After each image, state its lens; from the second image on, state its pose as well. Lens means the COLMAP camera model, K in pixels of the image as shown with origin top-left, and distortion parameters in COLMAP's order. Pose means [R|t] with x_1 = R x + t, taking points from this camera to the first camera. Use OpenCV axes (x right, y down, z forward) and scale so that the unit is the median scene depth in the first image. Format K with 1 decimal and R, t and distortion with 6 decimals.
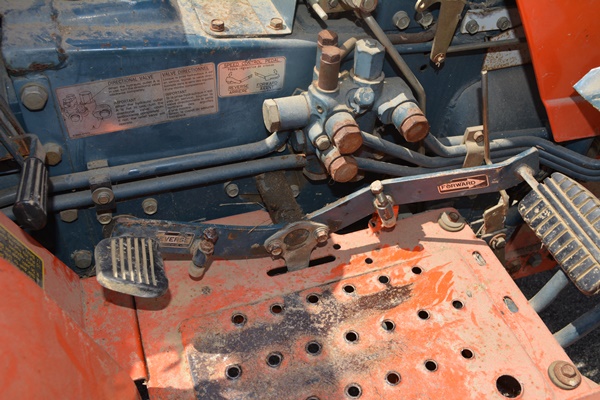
lens RADIAL K [[587.8, 0, 299.2], [0, 587.8, 198.4], [0, 0, 1]] dist [-0.064352, 0.000000]
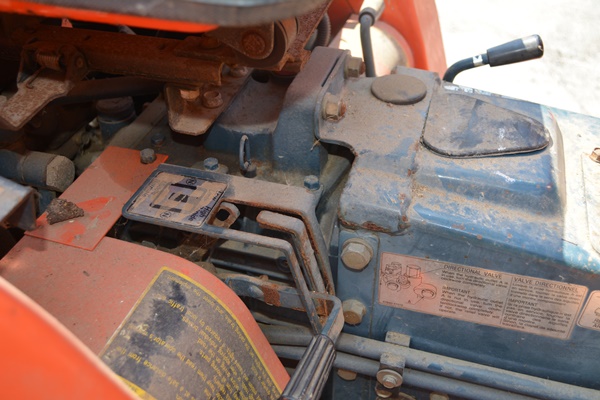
lens RADIAL K [[587.8, 0, 302.1], [0, 587.8, 201.3], [0, 0, 1]] dist [-0.064352, 0.000000]
pose [[0.808558, 0.318378, -0.494843, -0.114528], [-0.366535, 0.930404, -0.000292, -0.205812], [0.460311, 0.181613, 0.868982, 0.190081]]
